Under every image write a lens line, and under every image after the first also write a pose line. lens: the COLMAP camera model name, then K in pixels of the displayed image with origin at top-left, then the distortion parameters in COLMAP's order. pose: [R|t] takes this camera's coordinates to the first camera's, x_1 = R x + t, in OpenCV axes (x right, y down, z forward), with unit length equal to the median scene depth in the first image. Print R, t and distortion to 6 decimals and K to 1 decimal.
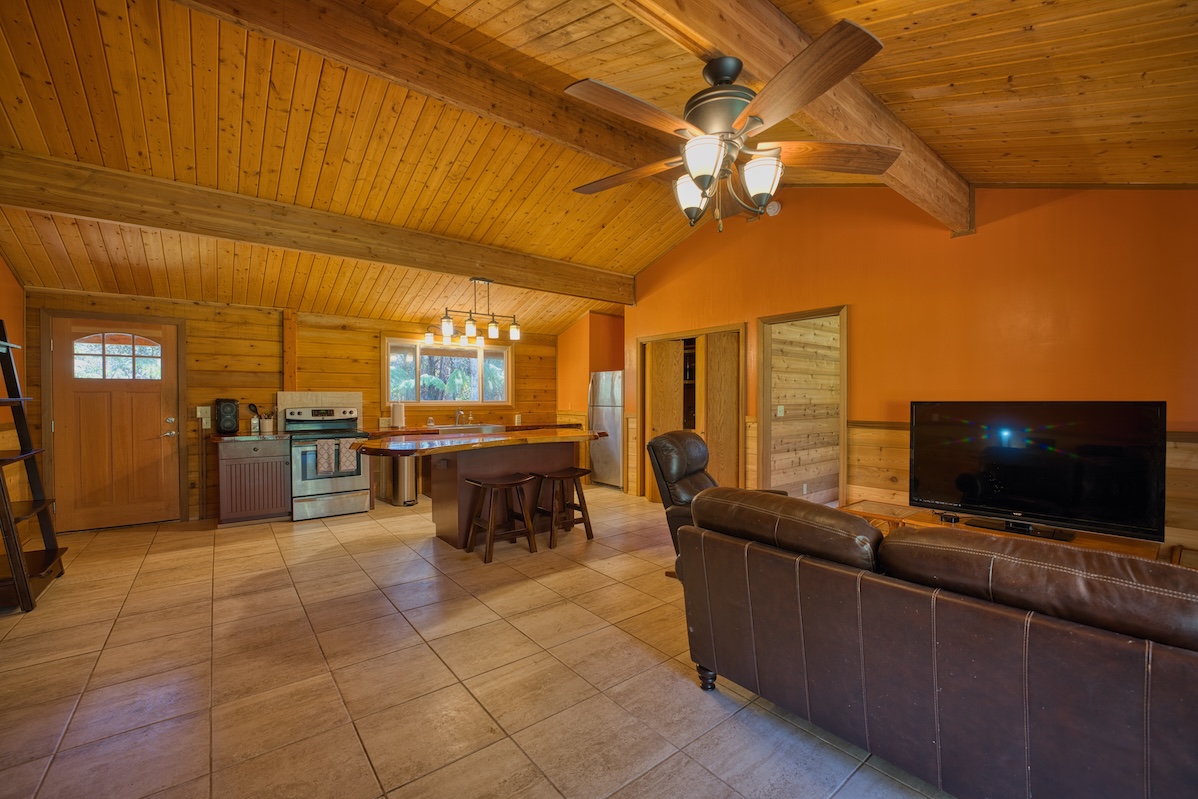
lens RADIAL K [[486.1, 0, 594.6], [0, 486.1, 402.1], [0, 0, 1]] dist [-0.024780, 0.001795]
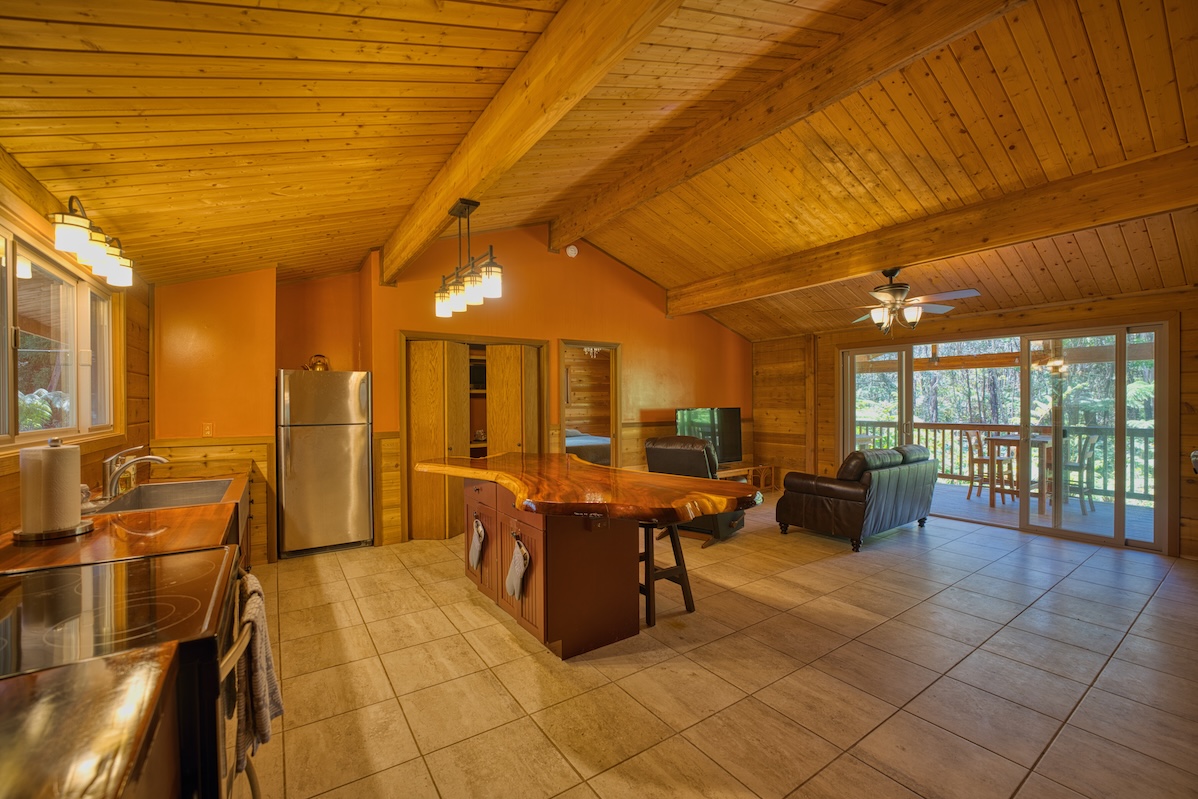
lens RADIAL K [[486.1, 0, 595.7], [0, 486.1, 399.5], [0, 0, 1]] dist [-0.024780, 0.001795]
pose [[0.074749, 0.003243, 0.997197, -0.755577], [0.014051, 0.999892, -0.004305, -0.021670], [-0.997103, 0.014334, 0.074695, 0.778842]]
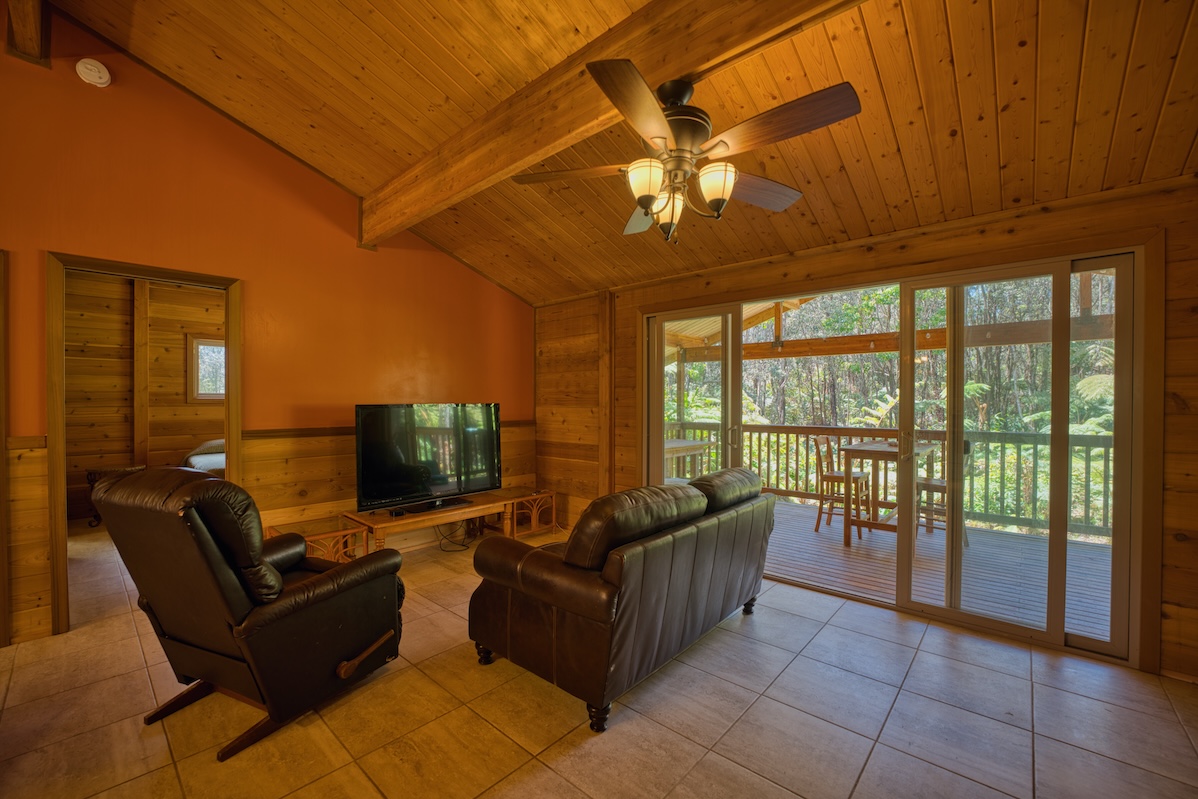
lens RADIAL K [[486.1, 0, 595.9], [0, 486.1, 400.5], [0, 0, 1]] dist [-0.024780, 0.001795]
pose [[-0.167208, 0.000928, 0.985921, -0.257485], [0.007885, 0.999969, 0.000396, -0.004484], [-0.985890, 0.007841, -0.167210, 0.461991]]
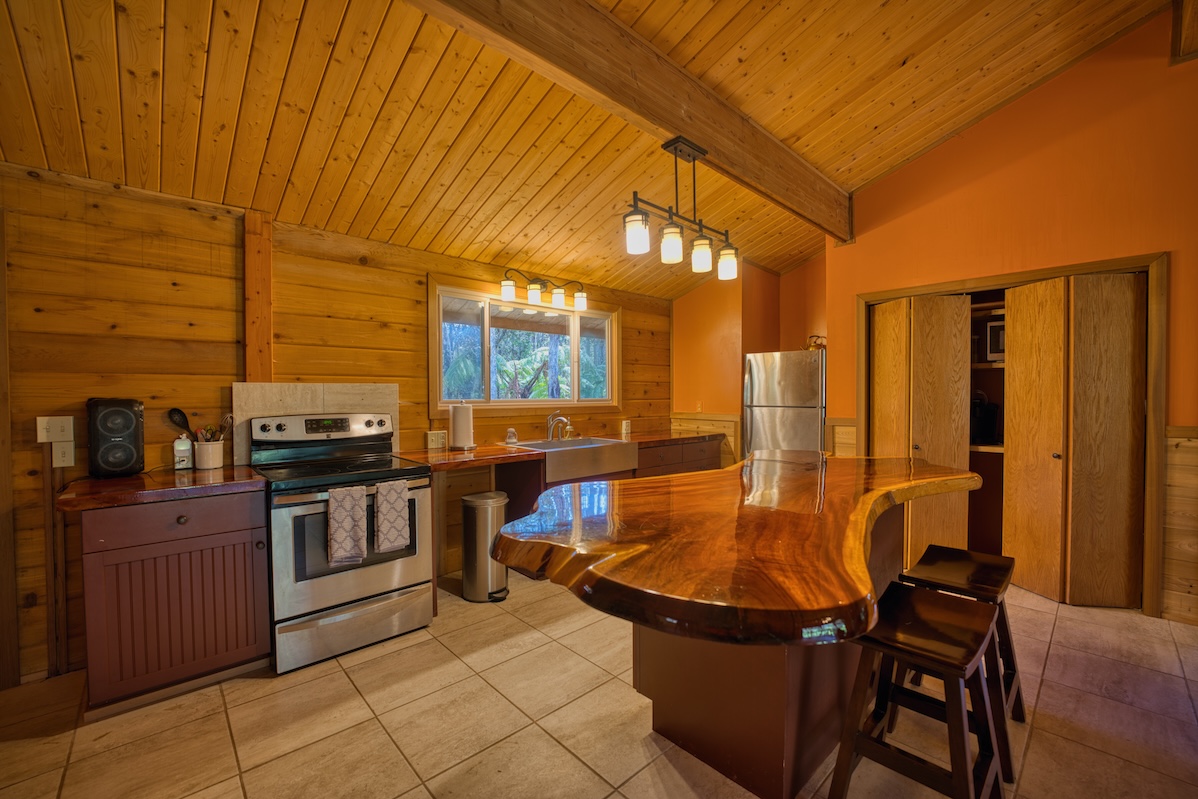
lens RADIAL K [[486.1, 0, 594.4], [0, 486.1, 400.1], [0, 0, 1]] dist [-0.024780, 0.001795]
pose [[0.996864, -0.005164, 0.078959, -0.347241], [0.004860, 0.999980, 0.004053, -0.004783], [-0.078979, -0.003657, 0.996870, 0.509334]]
